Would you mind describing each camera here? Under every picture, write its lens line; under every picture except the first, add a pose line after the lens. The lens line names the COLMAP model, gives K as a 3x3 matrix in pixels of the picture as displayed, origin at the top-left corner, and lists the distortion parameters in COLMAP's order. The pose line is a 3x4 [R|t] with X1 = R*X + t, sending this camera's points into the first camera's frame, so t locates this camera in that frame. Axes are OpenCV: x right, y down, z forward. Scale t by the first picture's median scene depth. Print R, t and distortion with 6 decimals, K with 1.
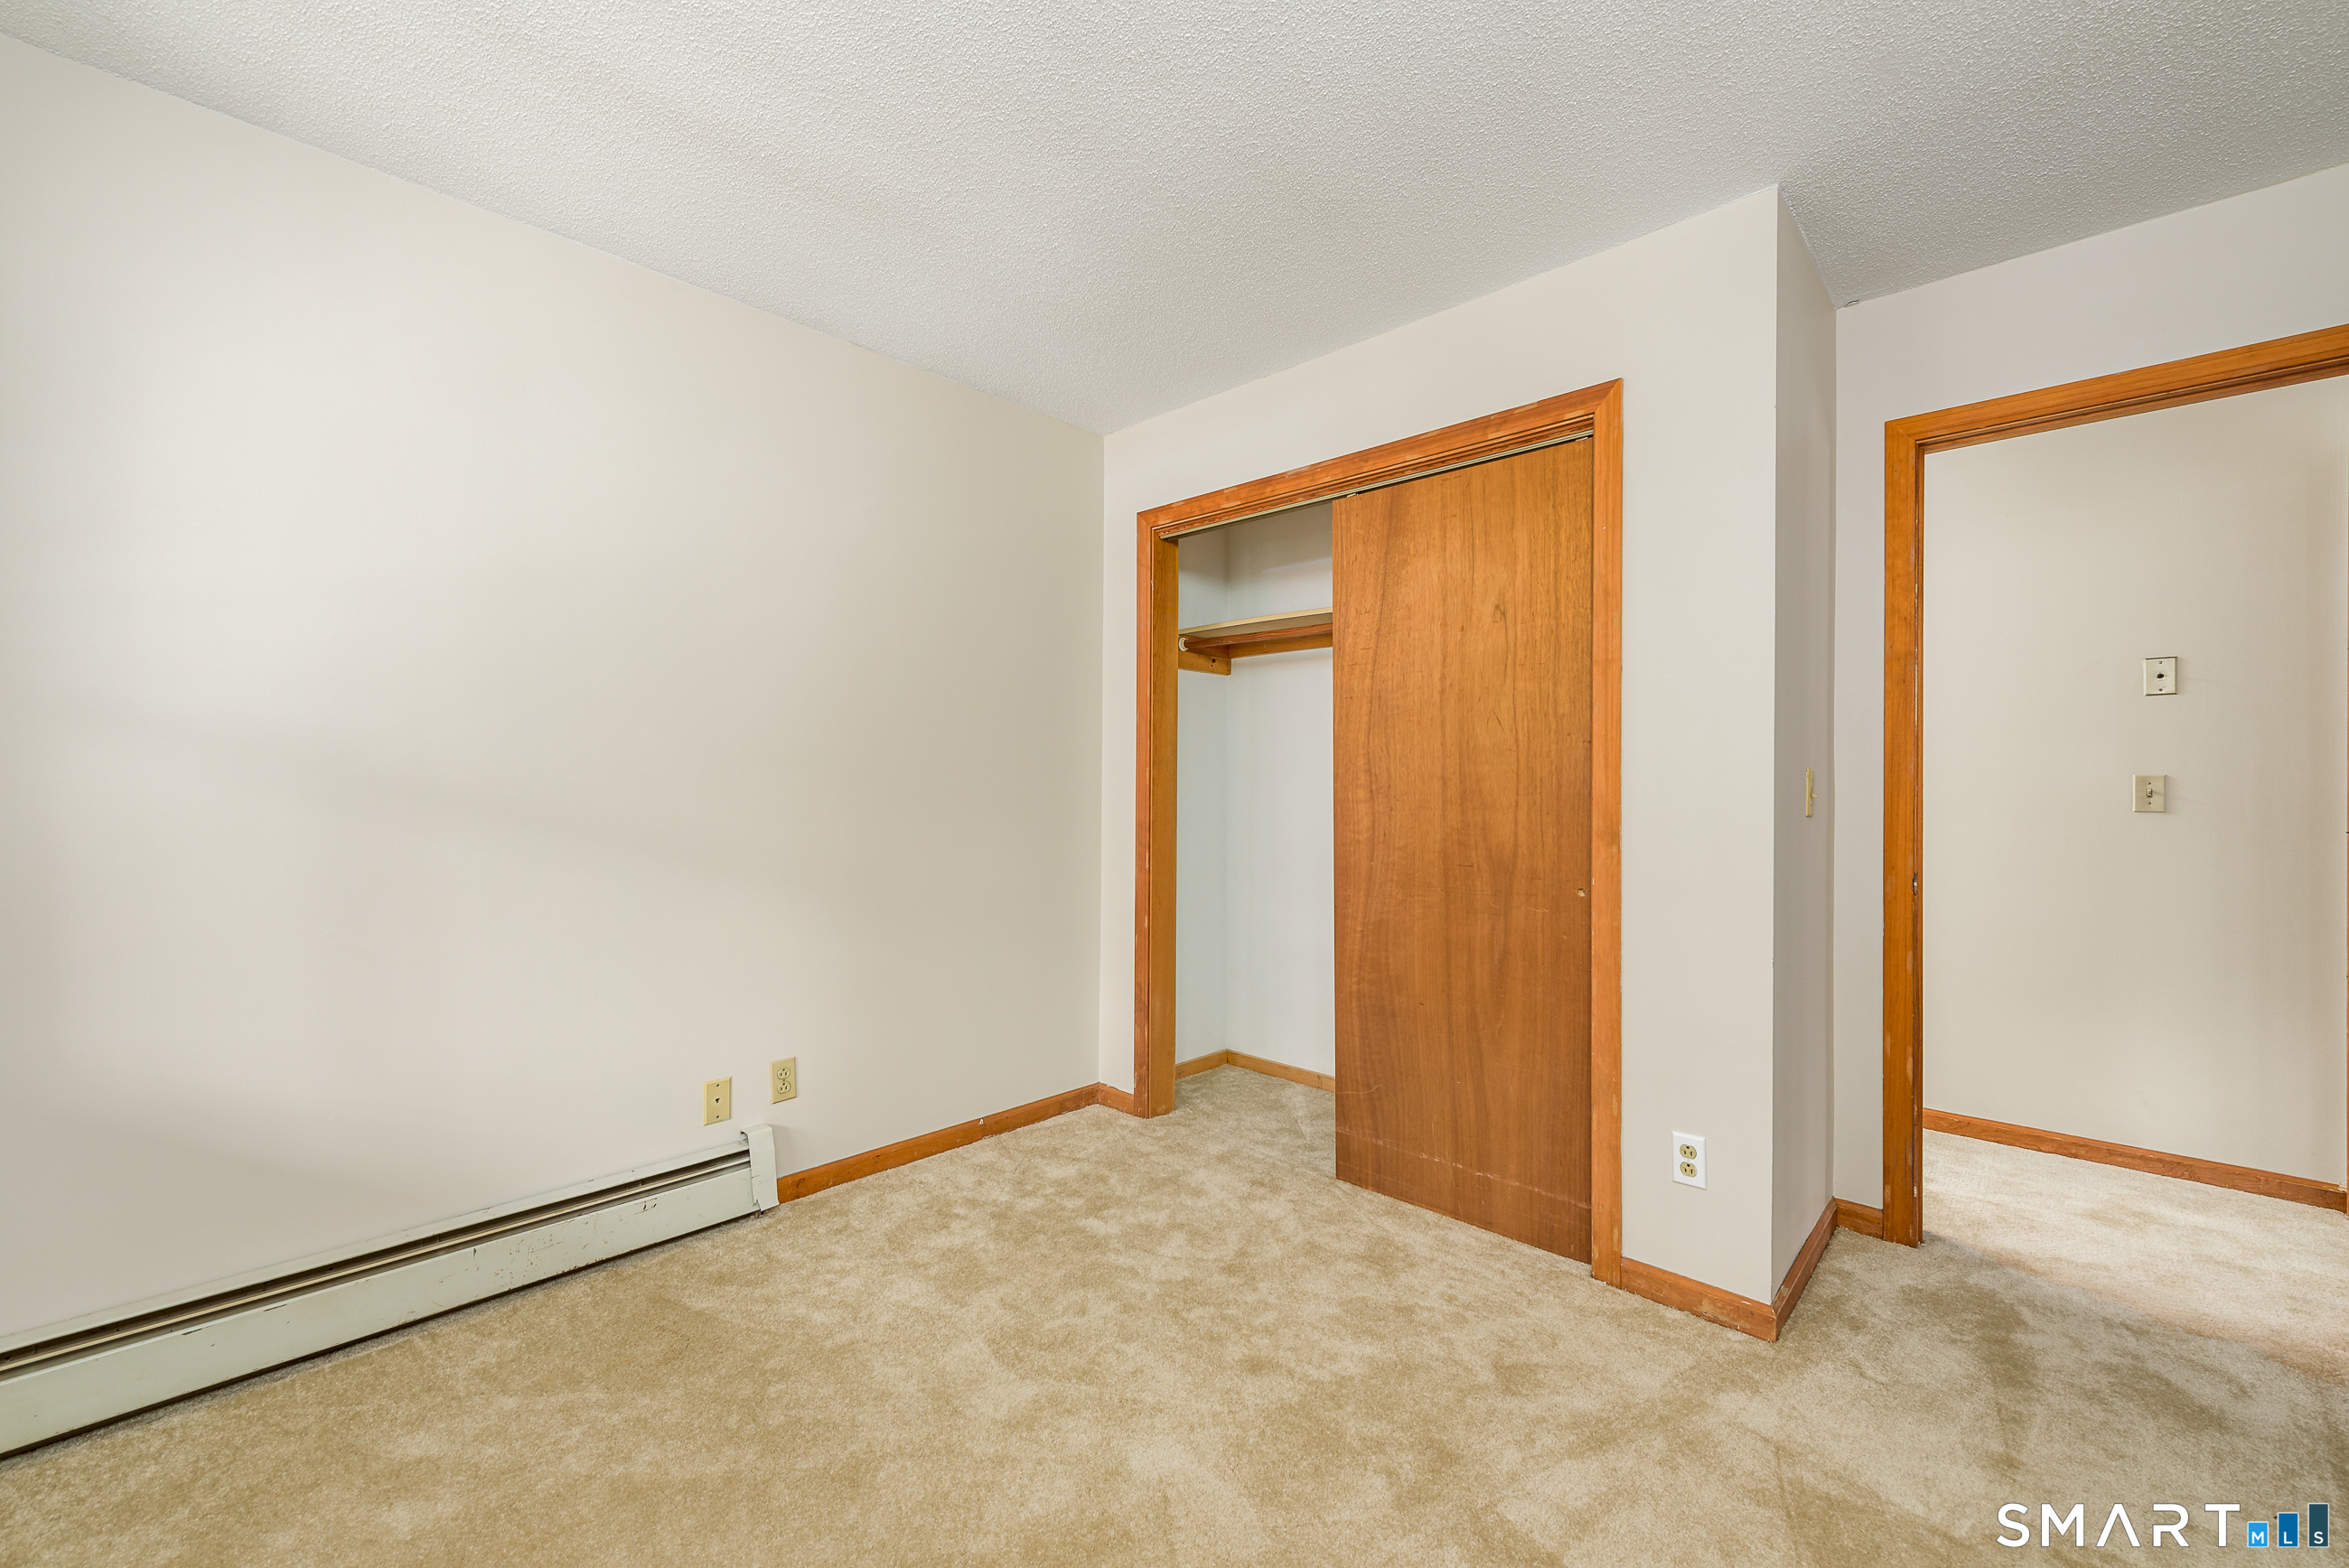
lens RADIAL K [[942.0, 0, 1174.5], [0, 942.0, 784.0], [0, 0, 1]] dist [0.001721, 0.000135]
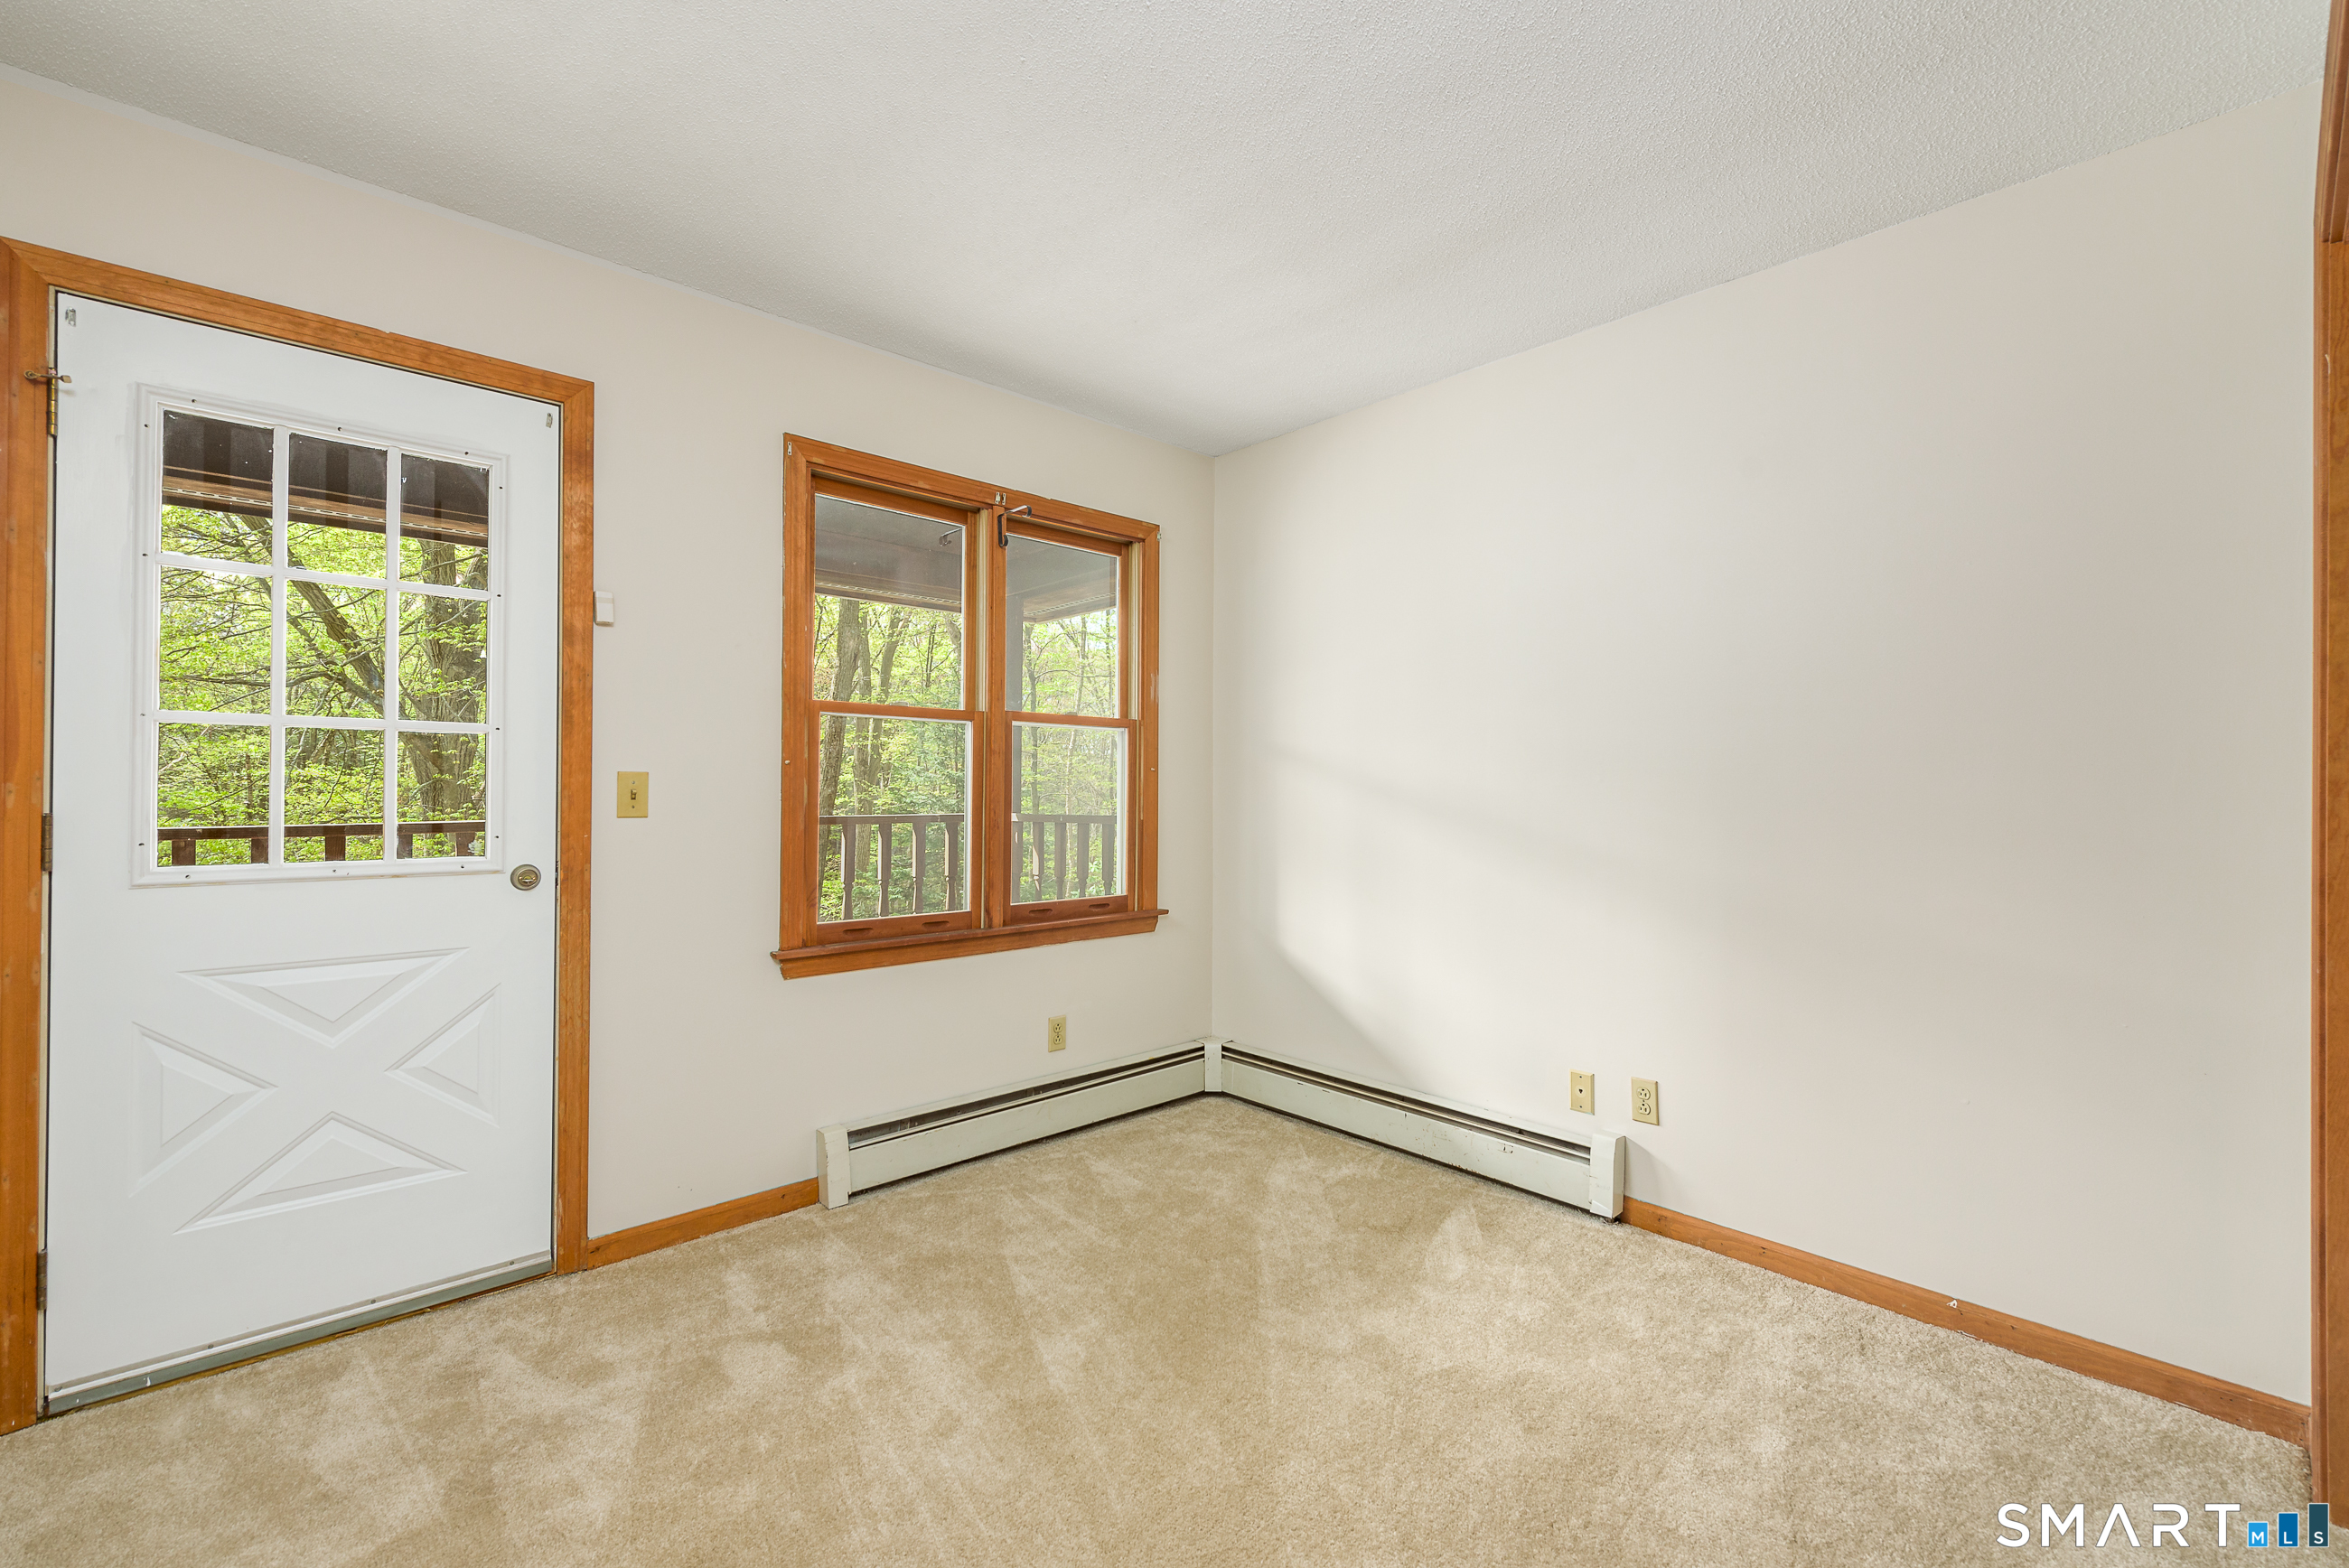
lens RADIAL K [[999.4, 0, 1174.5], [0, 999.4, 784.0], [0, 0, 1]] dist [0.001337, -0.000251]
pose [[-0.075247, -0.007423, -0.997137, 0.658674], [-0.007238, 0.999950, -0.006898, 0.003067], [0.997139, 0.006698, -0.075297, 0.618659]]
